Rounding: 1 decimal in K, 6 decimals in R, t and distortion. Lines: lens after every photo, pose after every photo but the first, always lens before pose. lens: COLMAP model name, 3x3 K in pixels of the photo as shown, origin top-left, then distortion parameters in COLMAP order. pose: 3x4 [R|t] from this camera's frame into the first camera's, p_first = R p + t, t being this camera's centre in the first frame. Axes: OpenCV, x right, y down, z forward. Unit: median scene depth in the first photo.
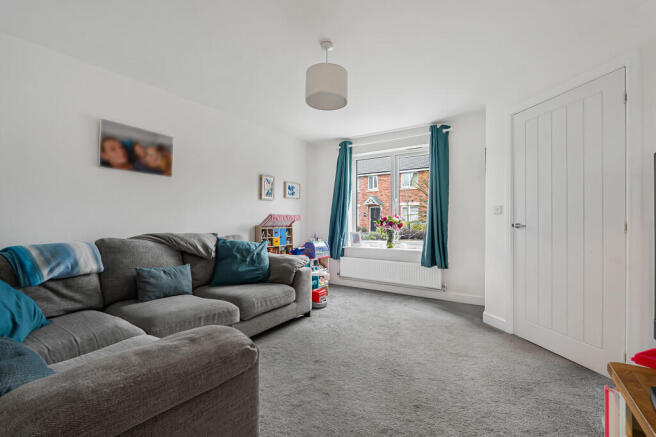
lens RADIAL K [[290.3, 0, 328.0], [0, 290.3, 218.5], [0, 0, 1]] dist [0.000201, 0.000031]
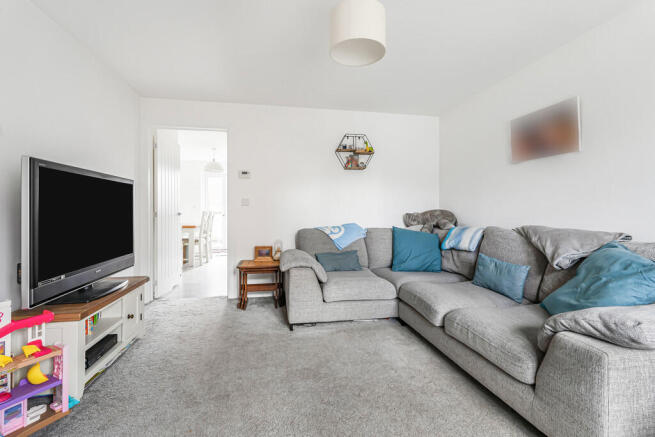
lens RADIAL K [[289.8, 0, 327.5], [0, 289.8, 218.5], [0, 0, 1]] dist [0.000201, 0.000031]
pose [[-0.718098, 0.008601, -0.695889, 0.442320], [-0.002700, 0.999882, 0.015145, 0.016119], [0.695937, 0.012755, -0.717989, 1.153476]]
